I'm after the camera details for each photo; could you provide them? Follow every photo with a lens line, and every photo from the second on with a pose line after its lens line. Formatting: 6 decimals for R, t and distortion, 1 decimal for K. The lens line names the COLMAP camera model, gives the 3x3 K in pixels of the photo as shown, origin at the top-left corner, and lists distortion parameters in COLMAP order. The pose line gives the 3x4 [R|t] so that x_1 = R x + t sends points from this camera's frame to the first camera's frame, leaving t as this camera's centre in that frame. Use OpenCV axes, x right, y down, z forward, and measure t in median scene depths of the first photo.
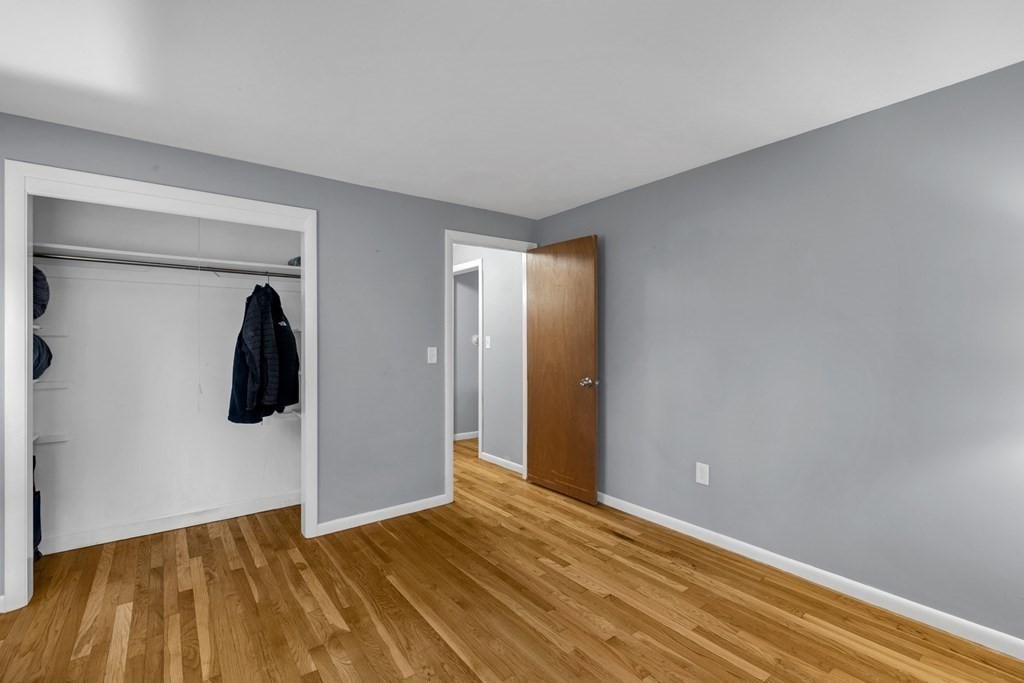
lens RADIAL K [[456.2, 0, 512.0], [0, 456.2, 341.5], [0, 0, 1]] dist [-0.000749, -0.000384]
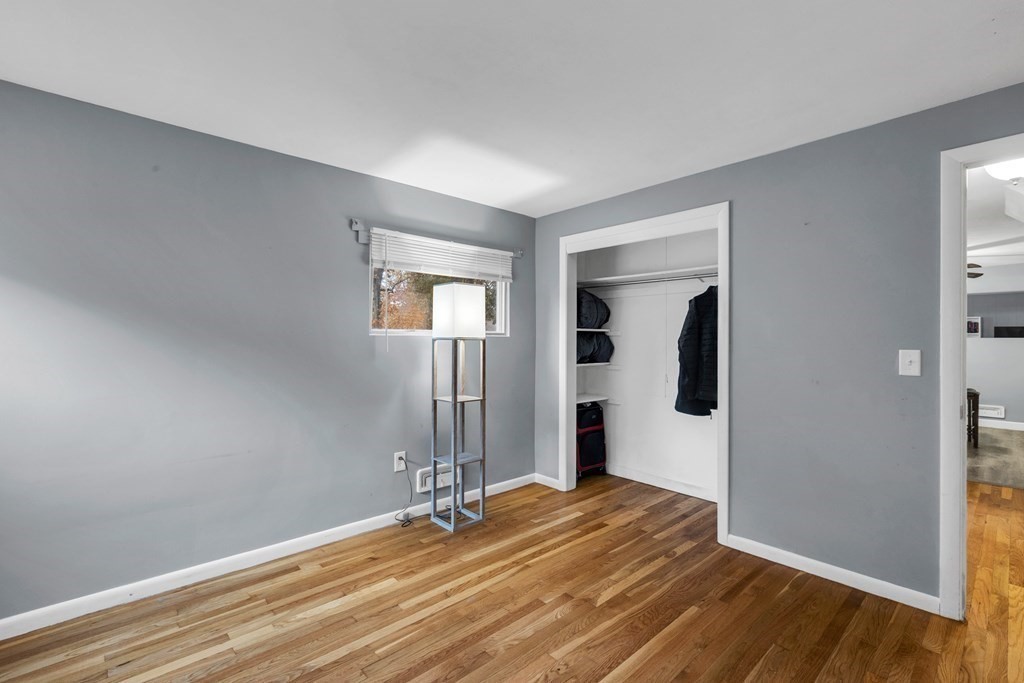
lens RADIAL K [[456.2, 0, 512.0], [0, 456.2, 341.5], [0, 0, 1]] dist [-0.000749, -0.000384]
pose [[0.086187, 0.007757, -0.996249, 0.567771], [-0.002741, 0.999968, 0.007549, -0.003610], [0.996275, 0.002080, 0.086205, 0.566846]]
